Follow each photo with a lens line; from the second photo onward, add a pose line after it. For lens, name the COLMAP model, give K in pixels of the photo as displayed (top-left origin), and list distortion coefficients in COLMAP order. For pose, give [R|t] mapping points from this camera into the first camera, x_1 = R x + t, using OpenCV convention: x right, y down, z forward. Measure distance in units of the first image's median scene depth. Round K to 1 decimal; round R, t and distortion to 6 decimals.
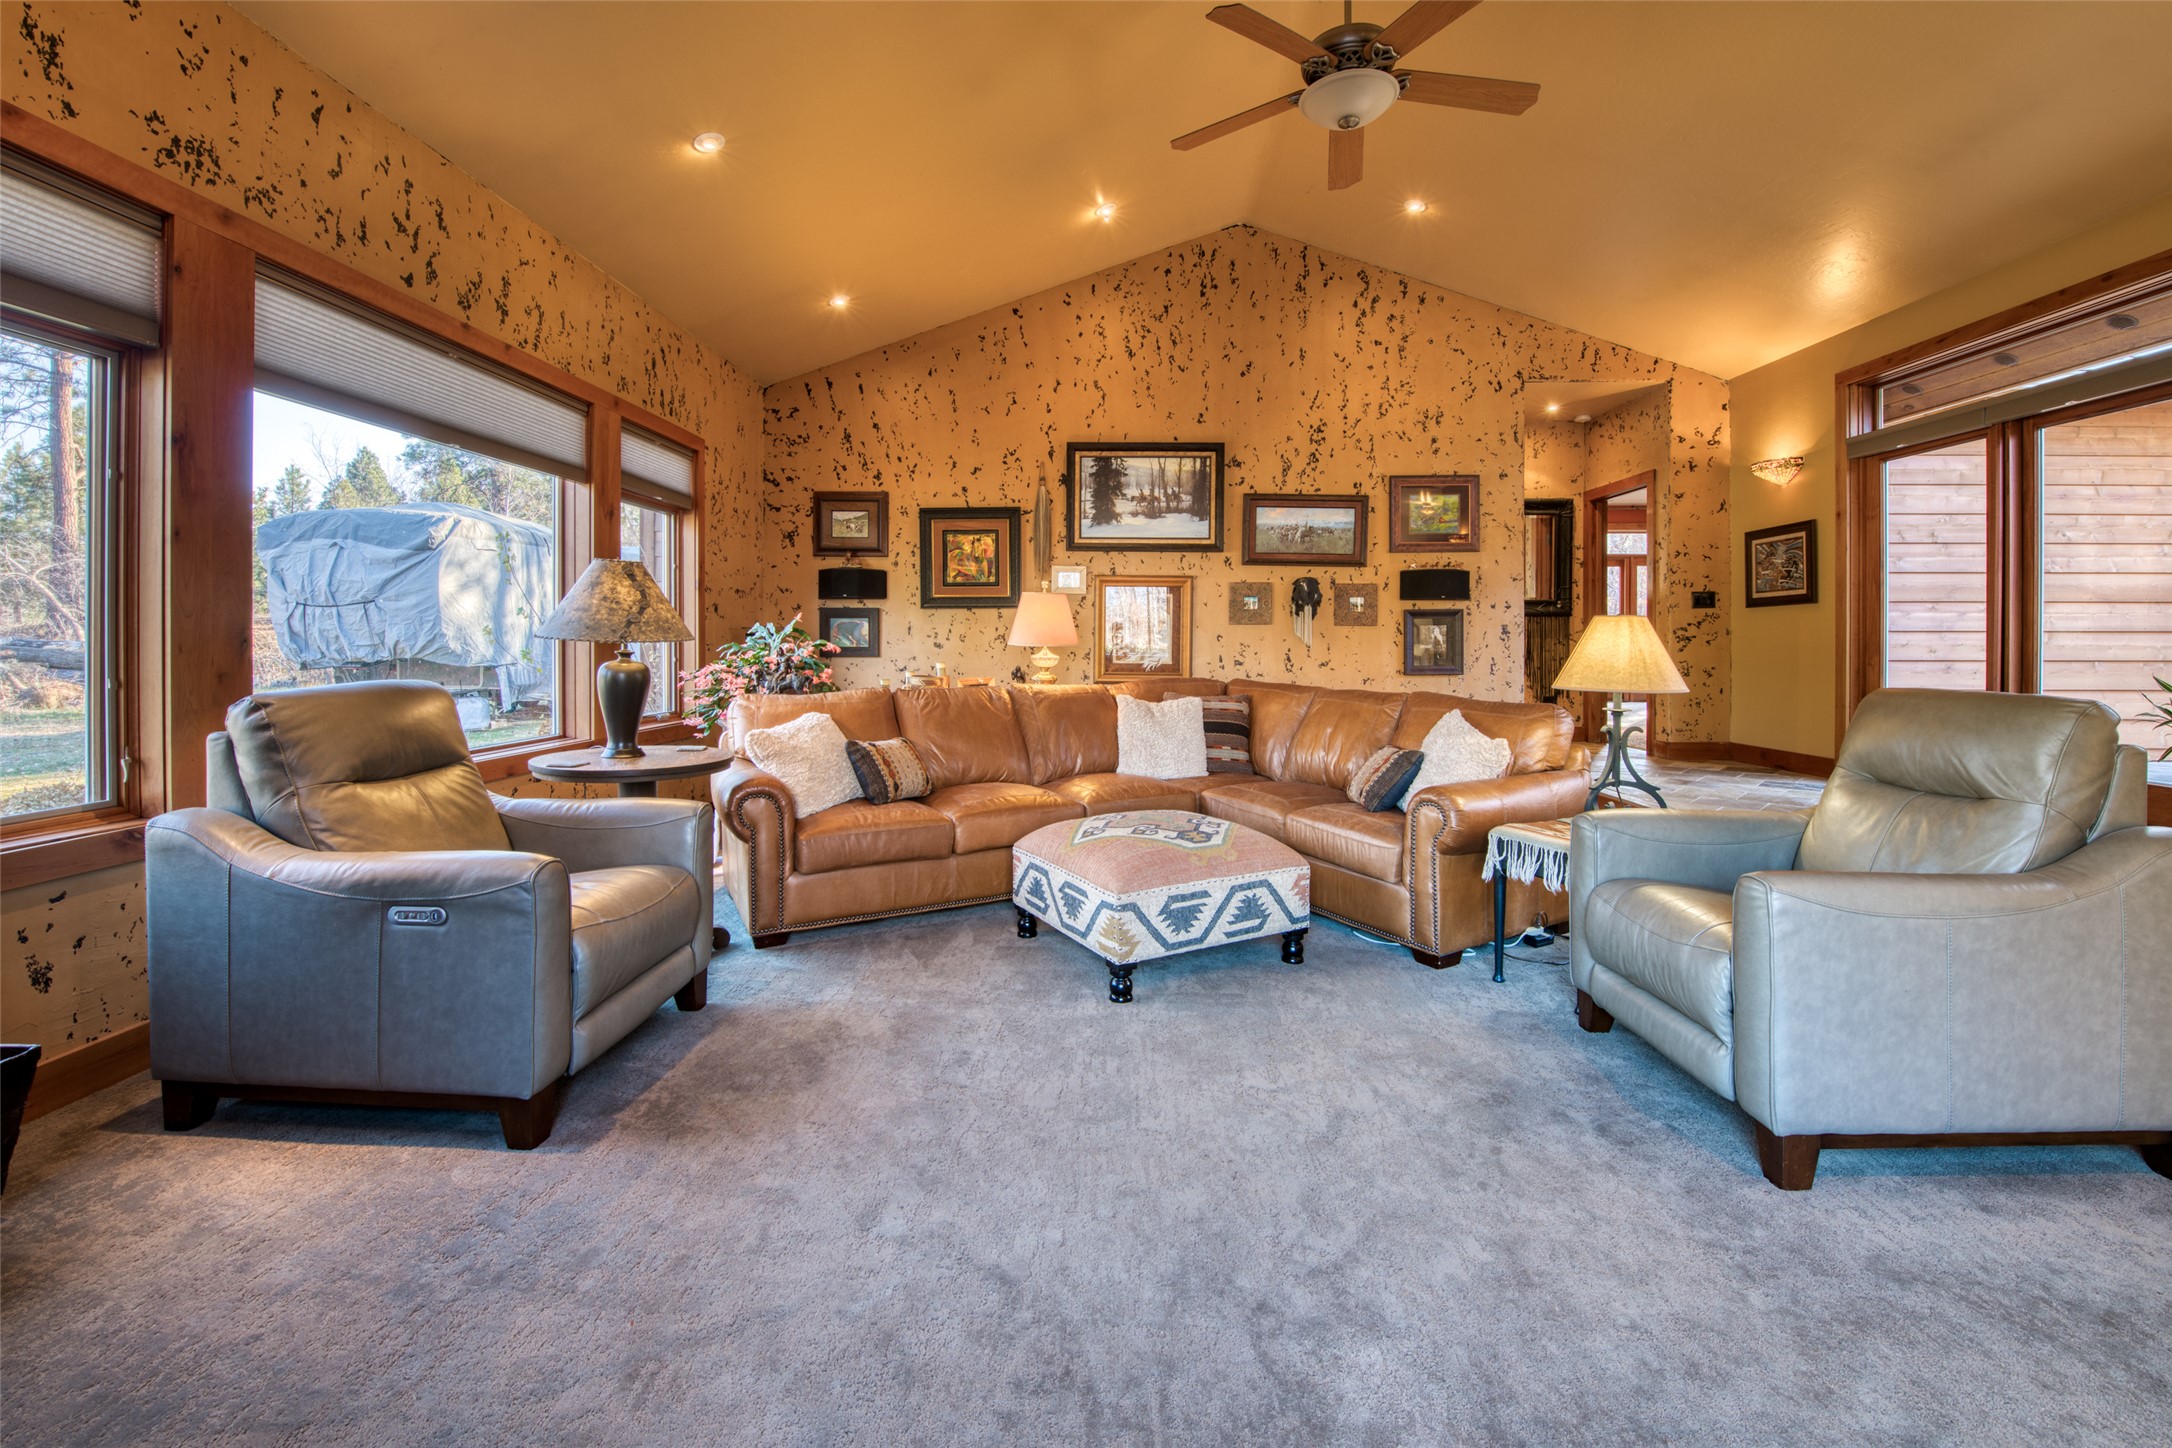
lens RADIAL K [[884.0, 0, 1114.7], [0, 884.0, 675.2], [0, 0, 1]] dist [-0.015907, -0.002637]
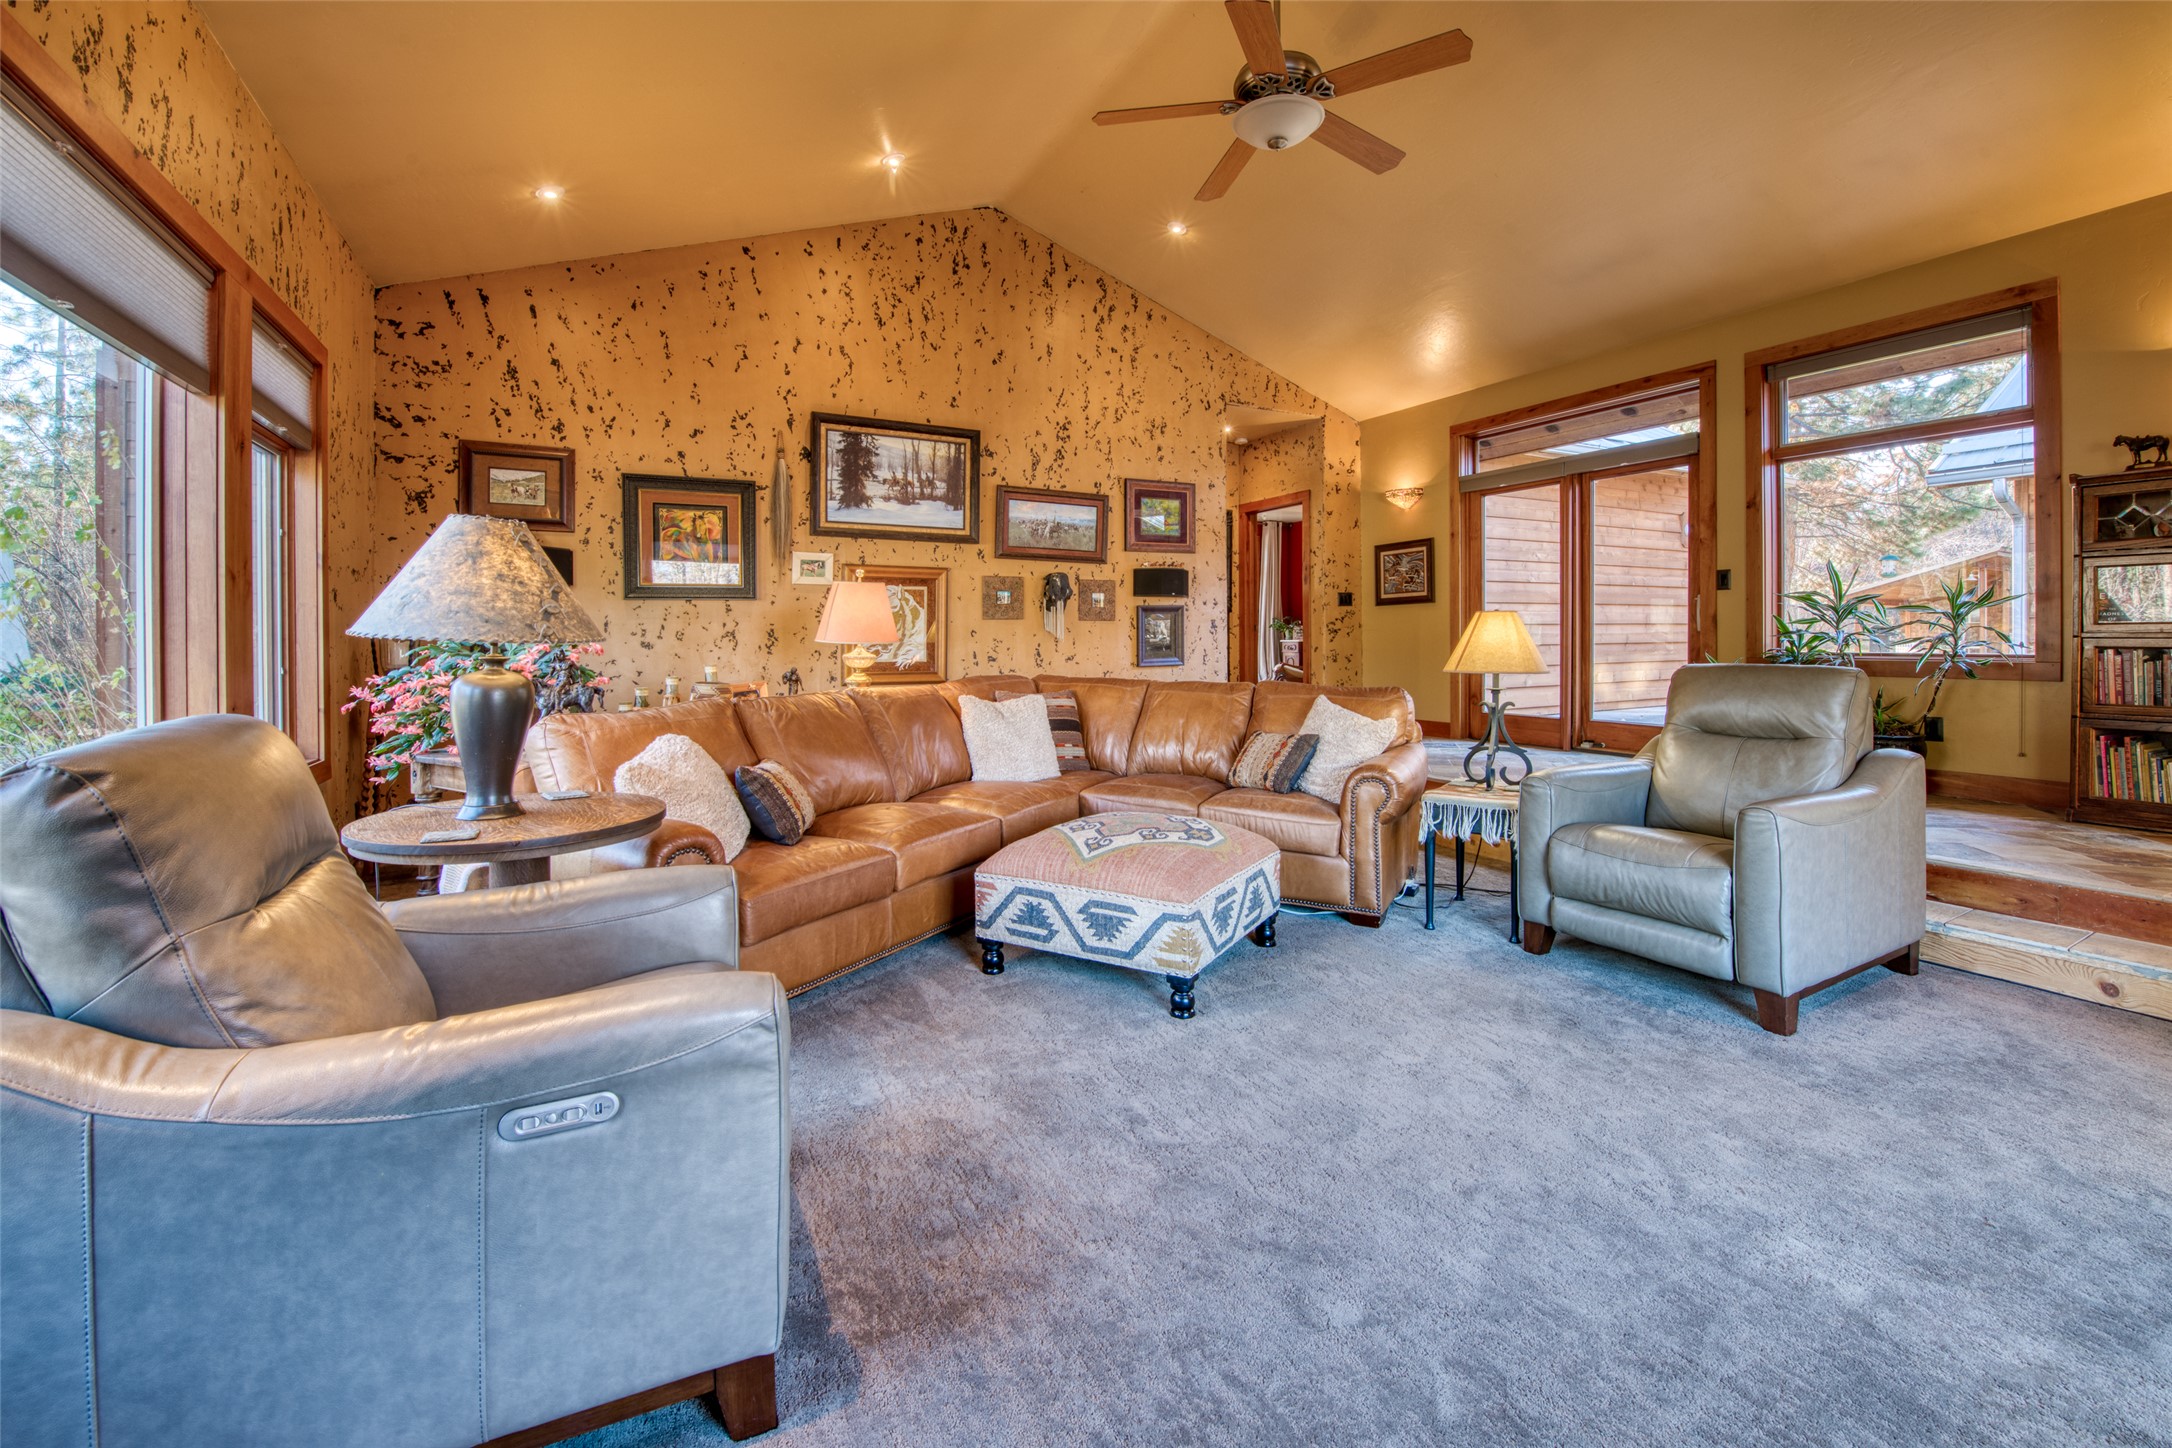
lens RADIAL K [[884.0, 0, 1096.2], [0, 884.0, 669.3], [0, 0, 1]] dist [-0.015907, -0.002637]
pose [[0.871626, -0.026357, 0.489463, -0.262143], [0.027390, 0.999612, 0.005053, -0.004885], [-0.489406, 0.009002, 0.872010, 0.108738]]
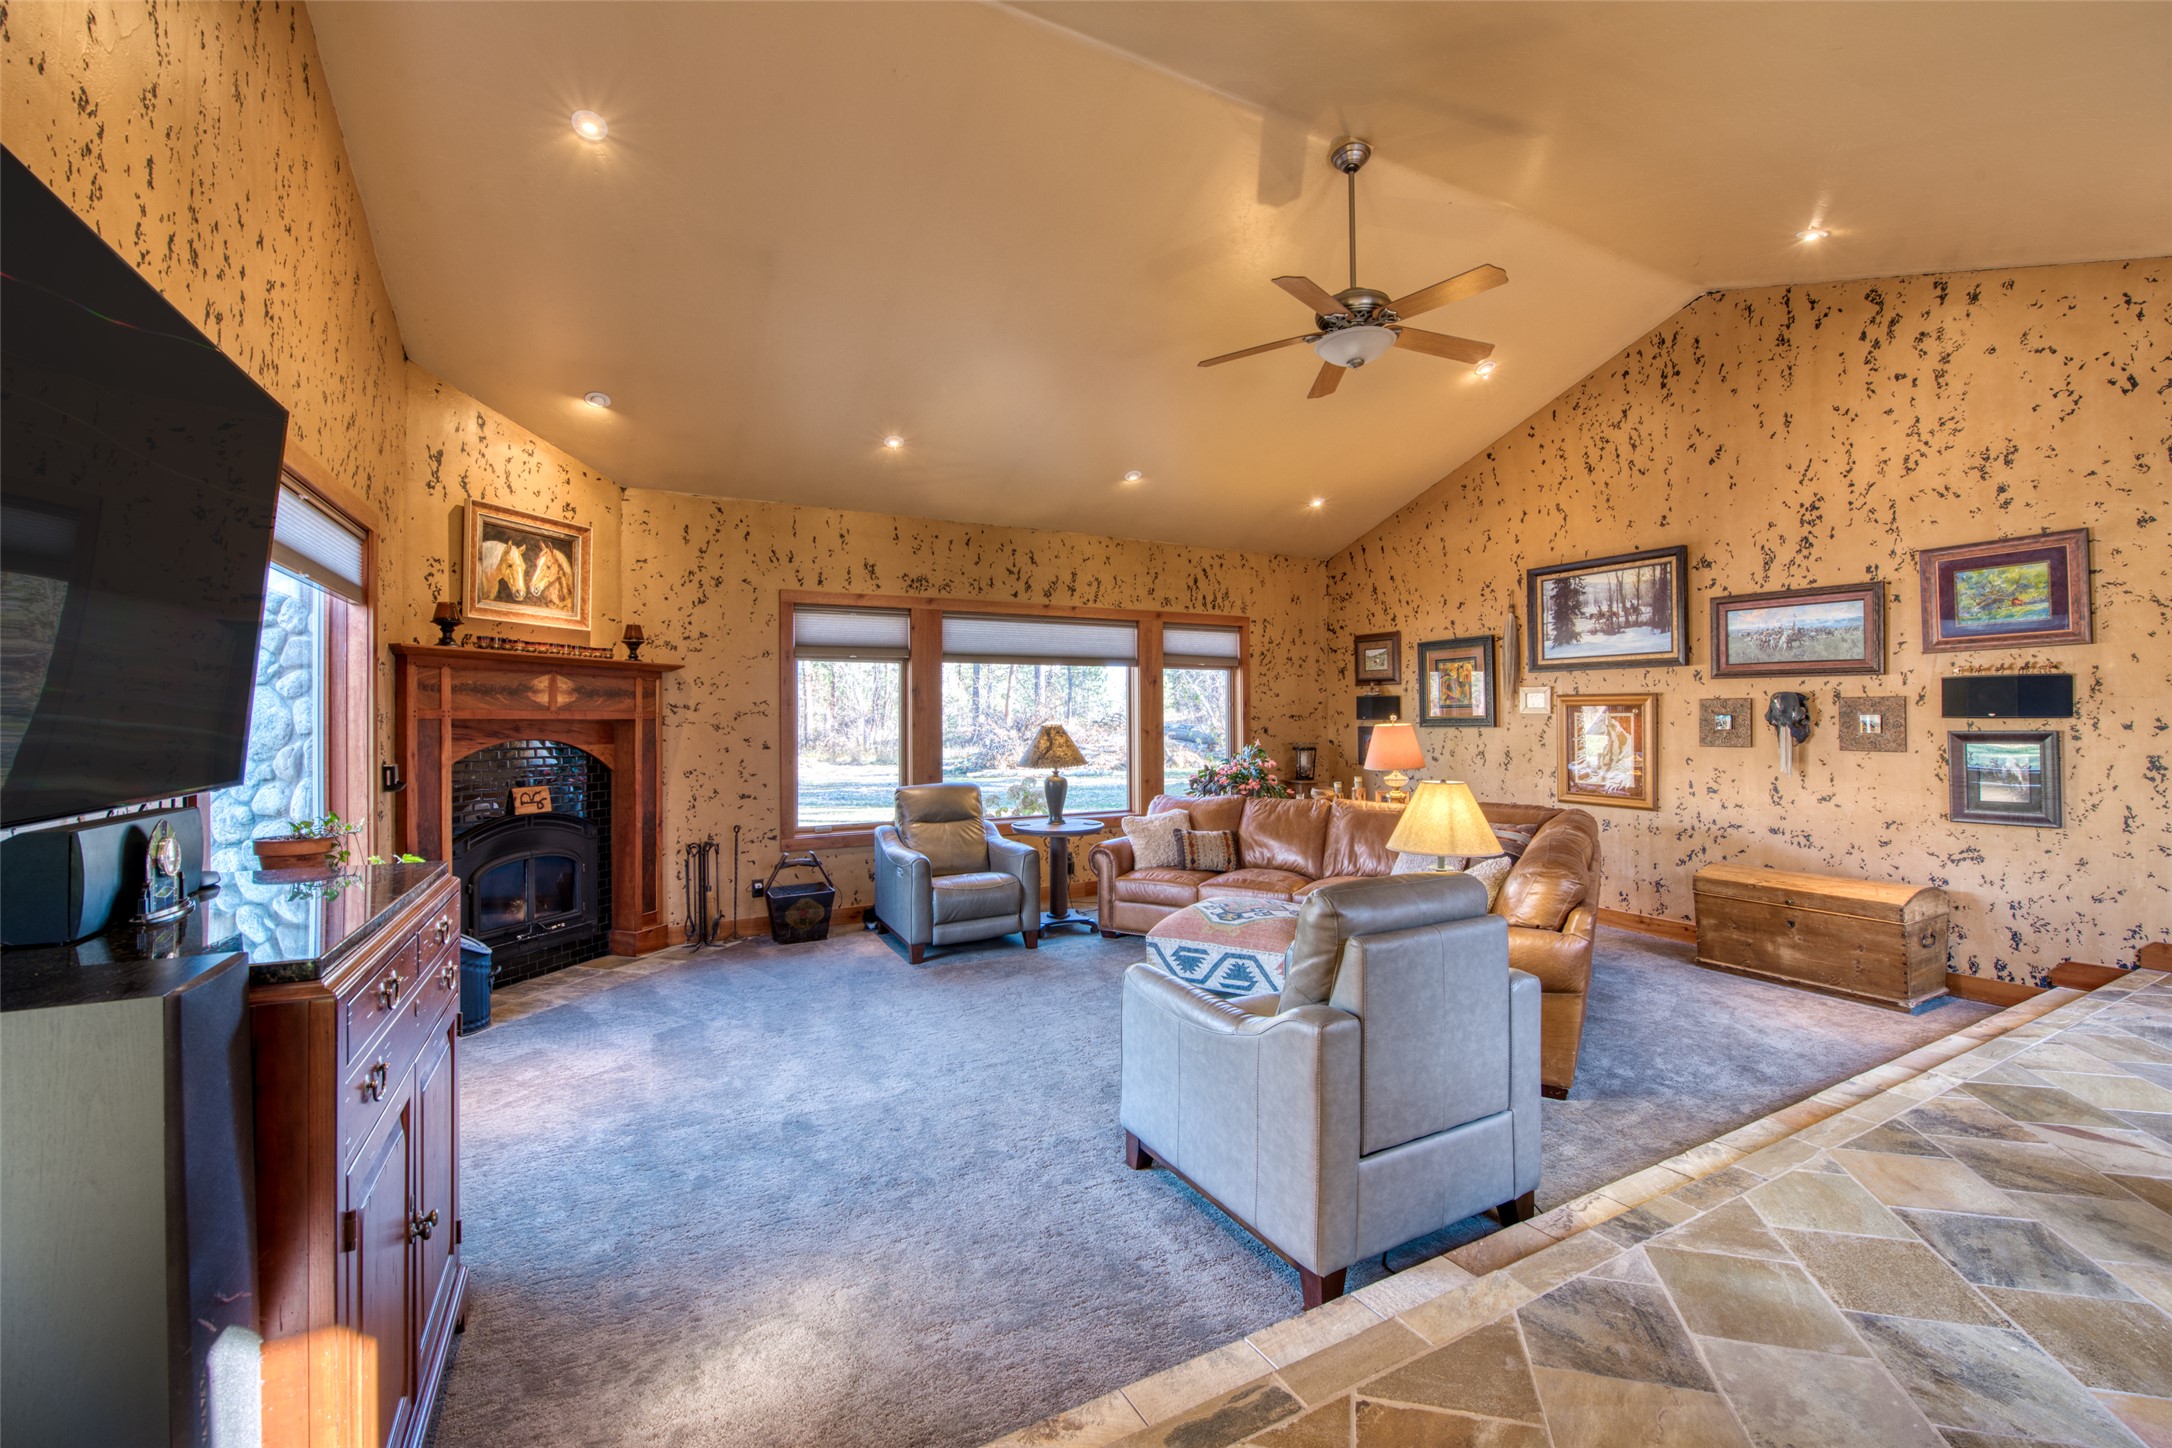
lens RADIAL K [[905.8, 0, 1116.6], [0, 905.8, 759.8], [0, 0, 1]] dist [-0.017757, -0.001881]
pose [[0.502628, 0.033676, -0.863847, 0.680377], [-0.025573, 0.999383, 0.024080, -0.056146], [0.864125, 0.009988, 0.503179, 0.048425]]
